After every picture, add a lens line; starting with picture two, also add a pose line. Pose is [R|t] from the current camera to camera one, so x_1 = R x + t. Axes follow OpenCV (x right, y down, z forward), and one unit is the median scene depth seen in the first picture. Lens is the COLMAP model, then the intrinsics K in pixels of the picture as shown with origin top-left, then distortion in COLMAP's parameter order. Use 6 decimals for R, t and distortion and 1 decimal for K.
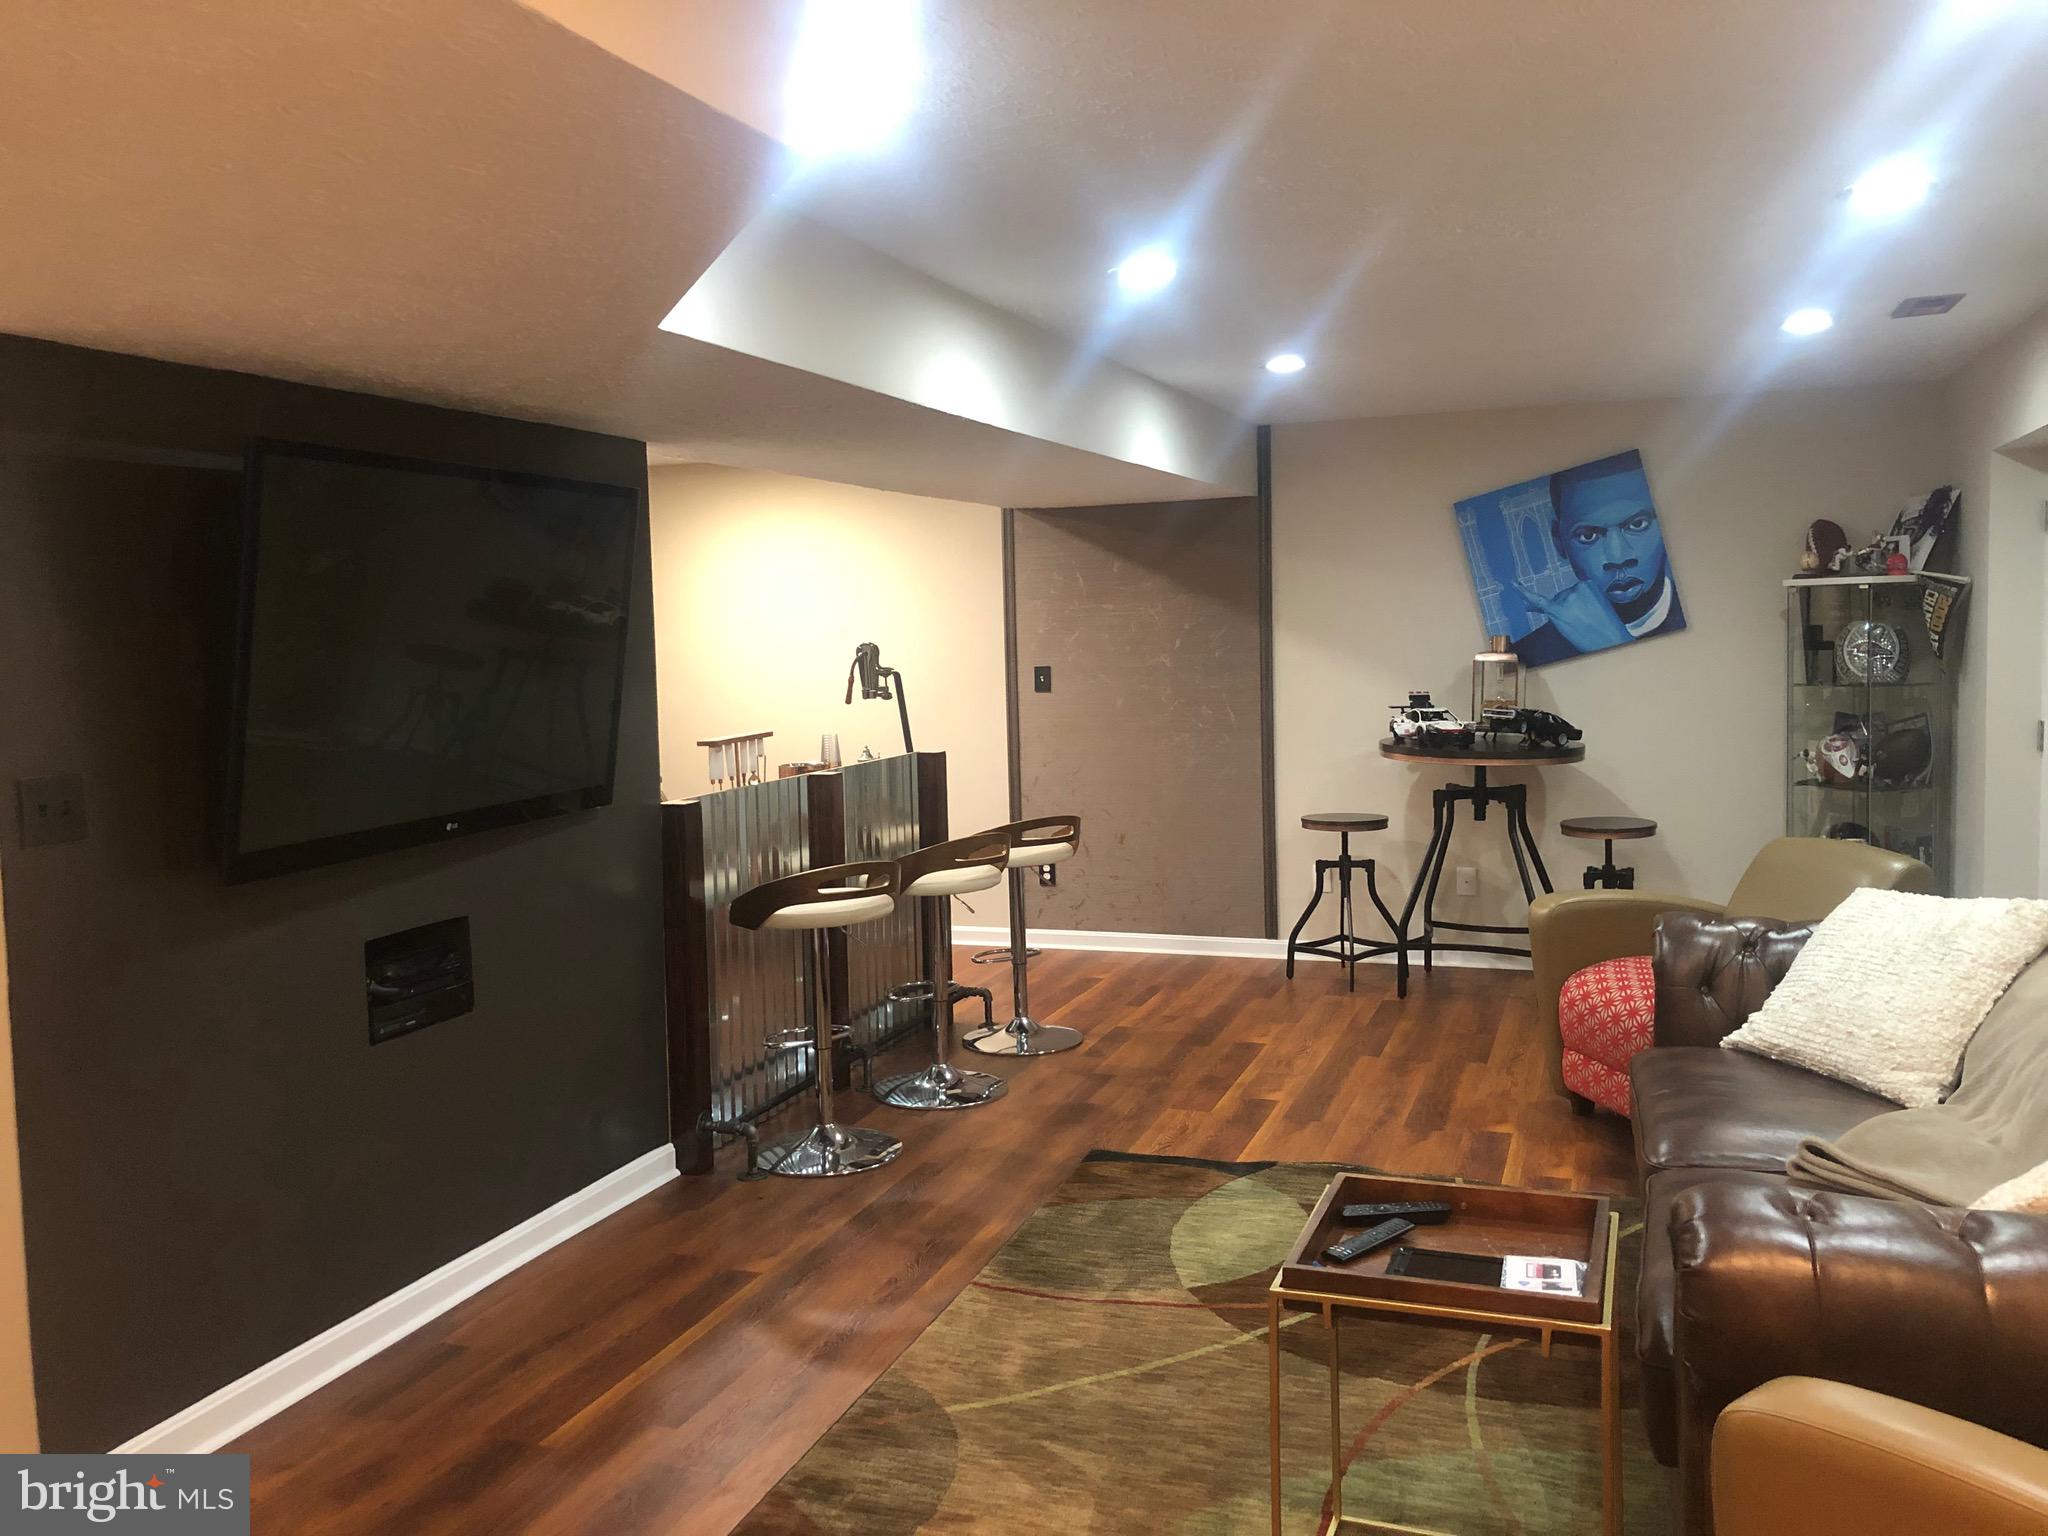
lens RADIAL K [[1669.8, 0, 1018.4], [0, 1669.8, 751.0], [0, 0, 1]] dist [0.144225, -0.376776]
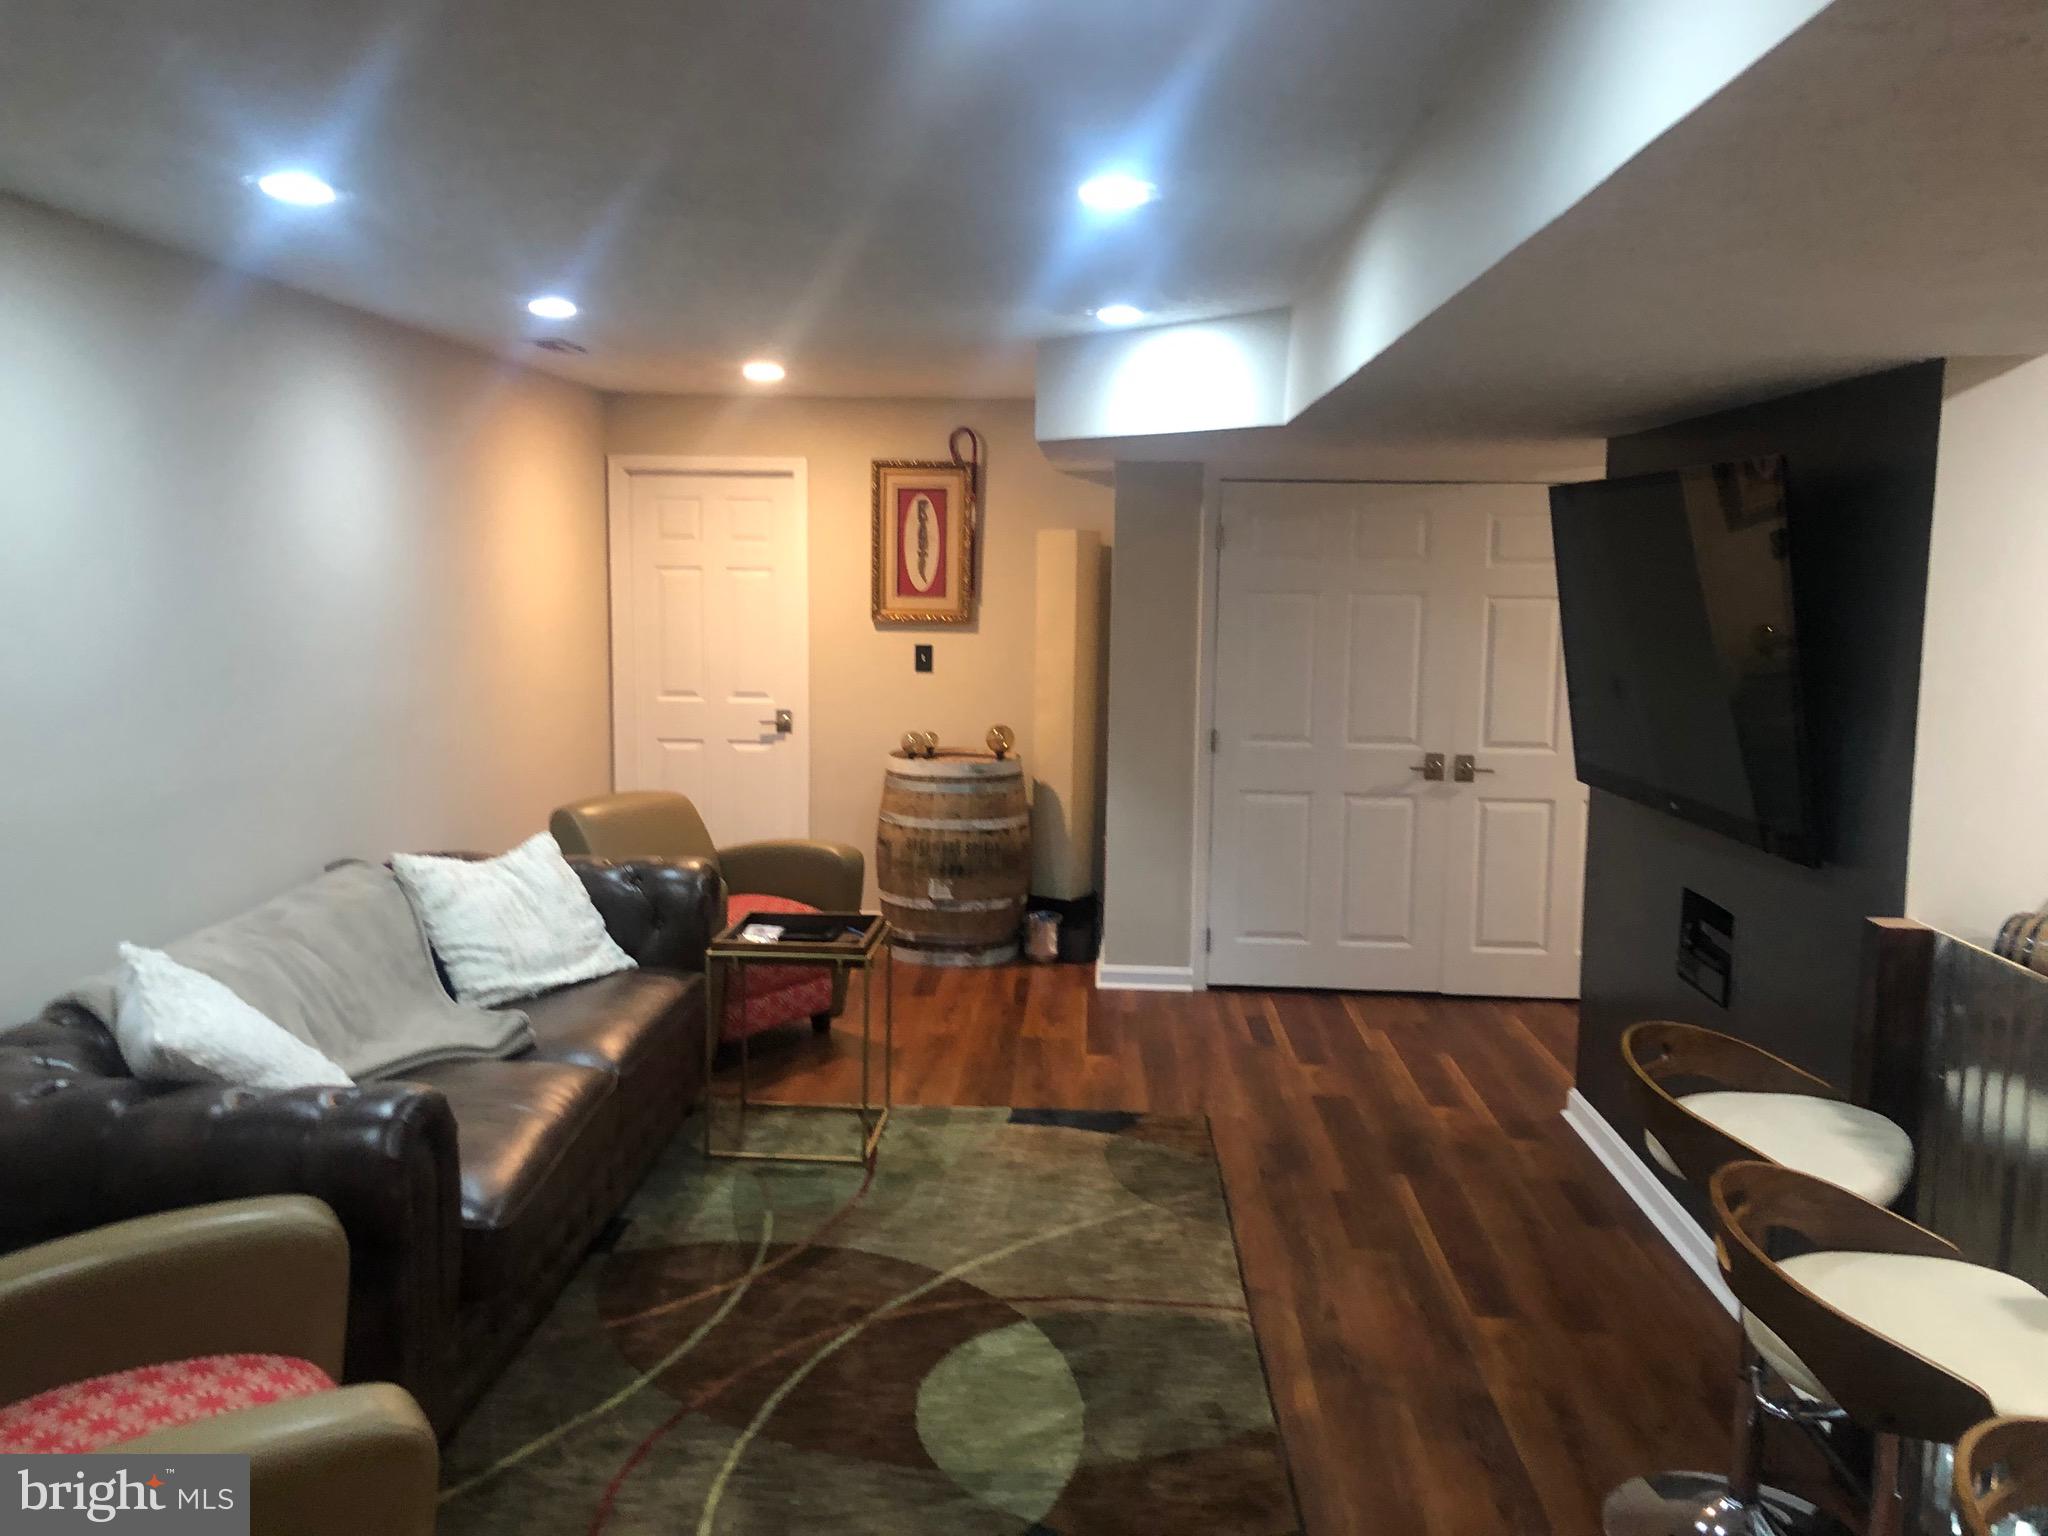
lens RADIAL K [[1669.8, 0, 1018.4], [0, 1669.8, 751.0], [0, 0, 1]] dist [0.144225, -0.376776]
pose [[-0.954435, 0.046935, -0.294703, 0.260123], [-0.011397, 0.981101, 0.193163, -0.132414], [0.298200, 0.187720, -0.935862, 1.278043]]
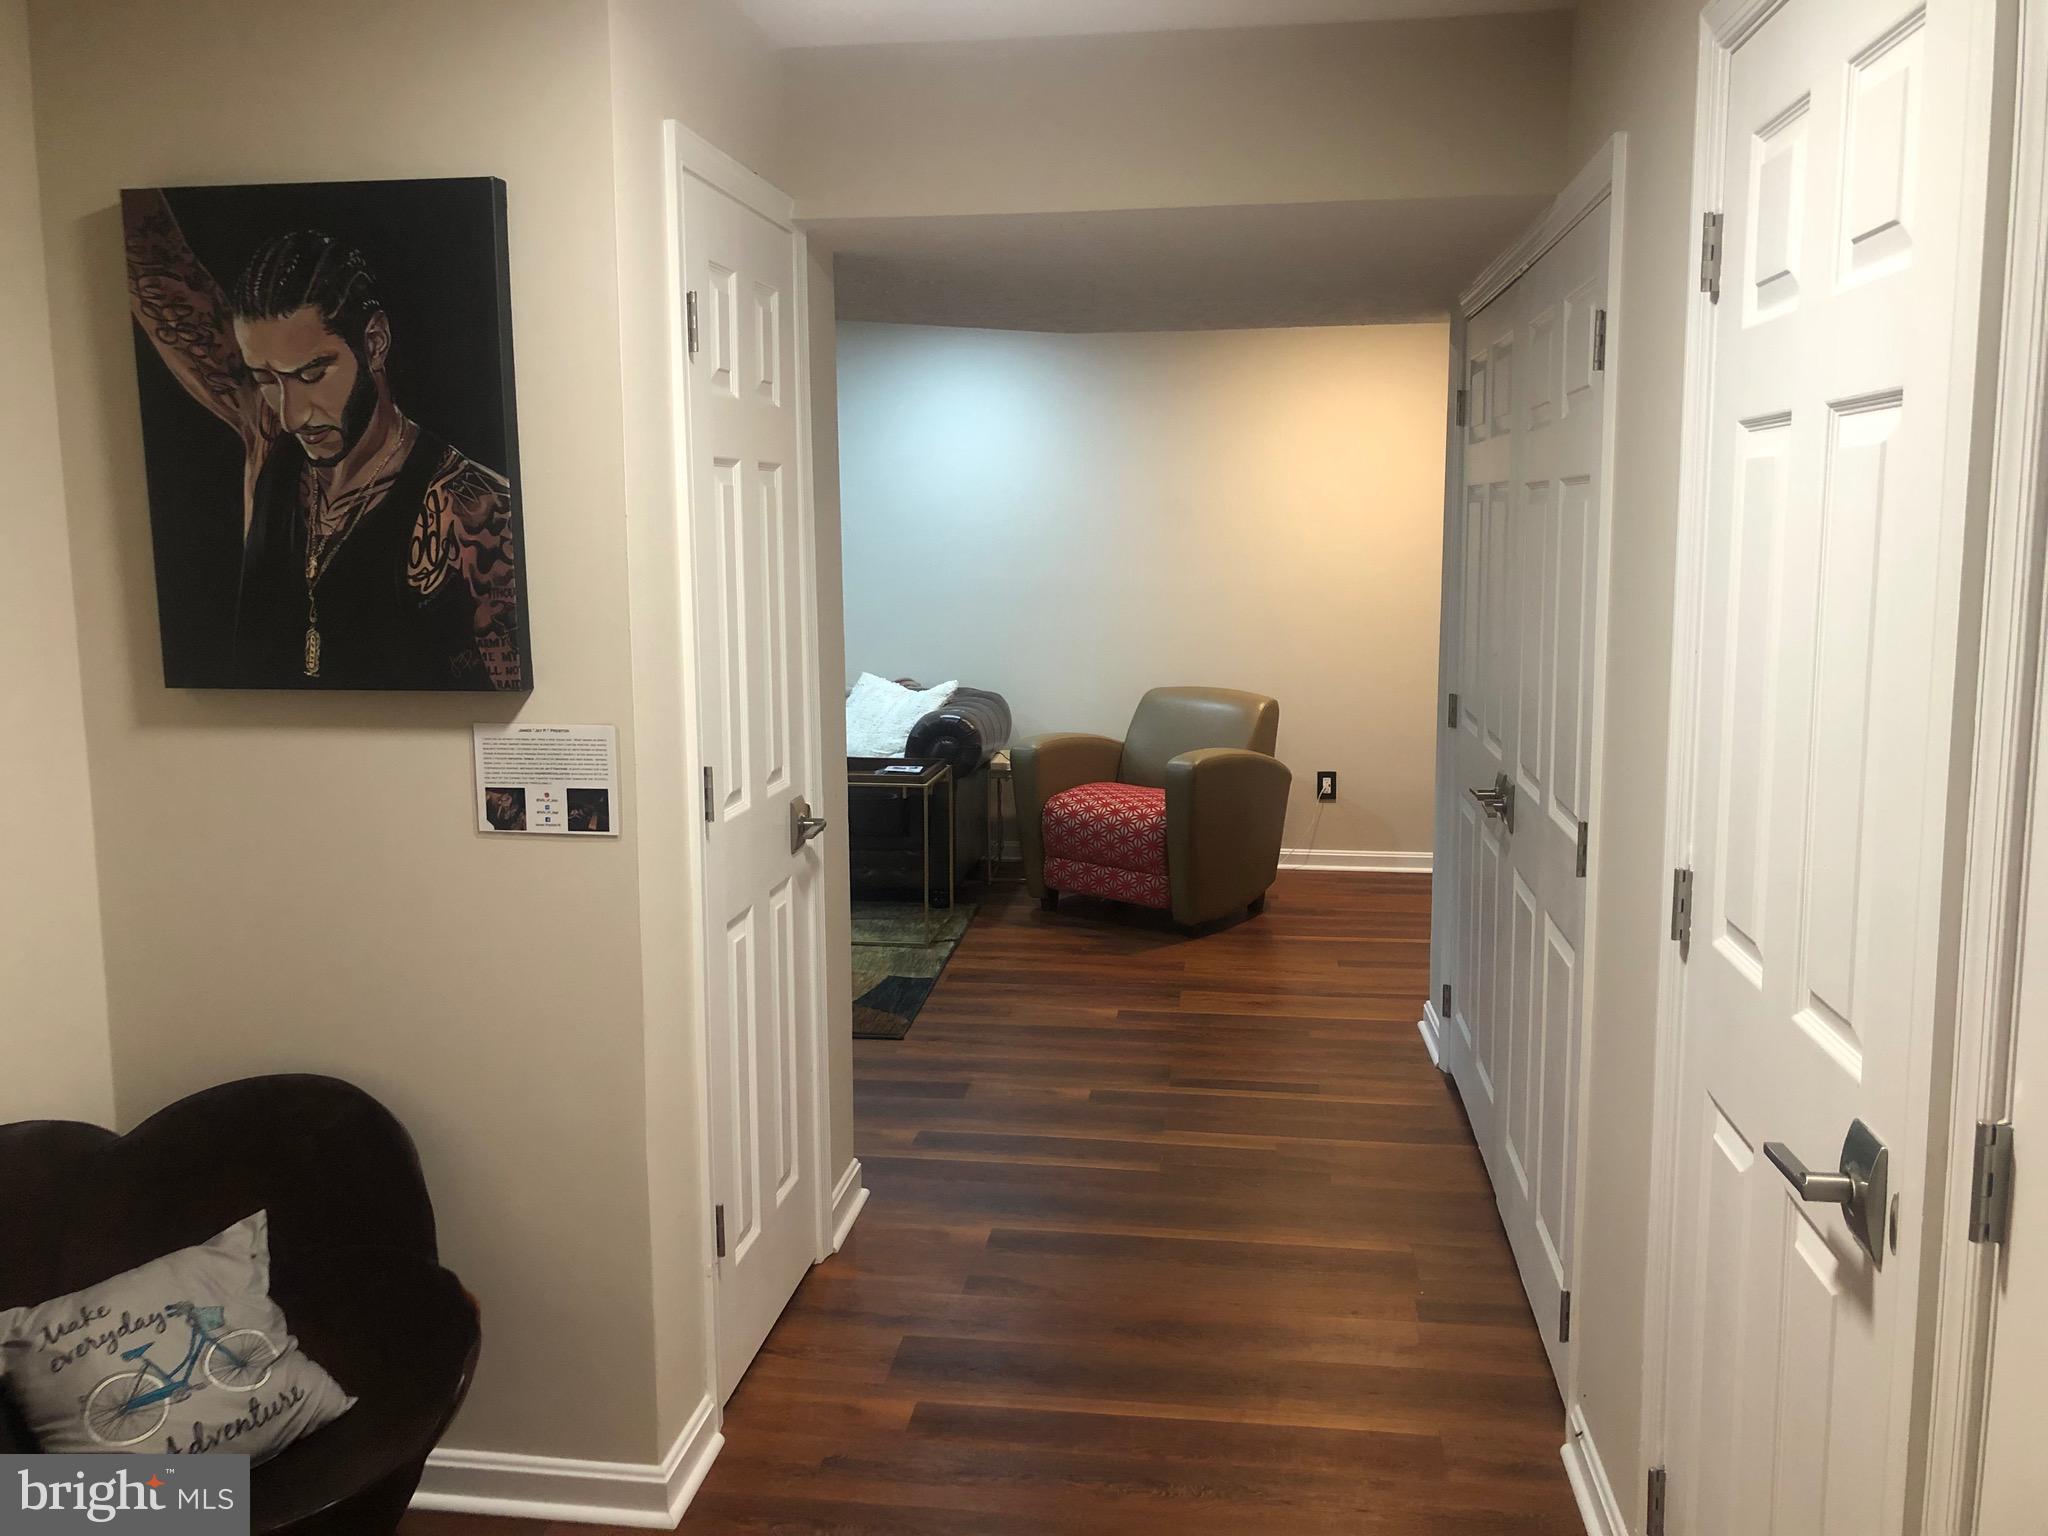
lens RADIAL K [[1687.1, 0, 1028.9], [0, 1687.1, 743.0], [0, 0, 1]] dist [0.059066, -0.003115]
pose [[-0.215859, -0.102567, 0.971023, -0.977284], [0.082039, 0.989046, 0.122708, -0.015698], [-0.972972, 0.106150, -0.205080, 0.577769]]
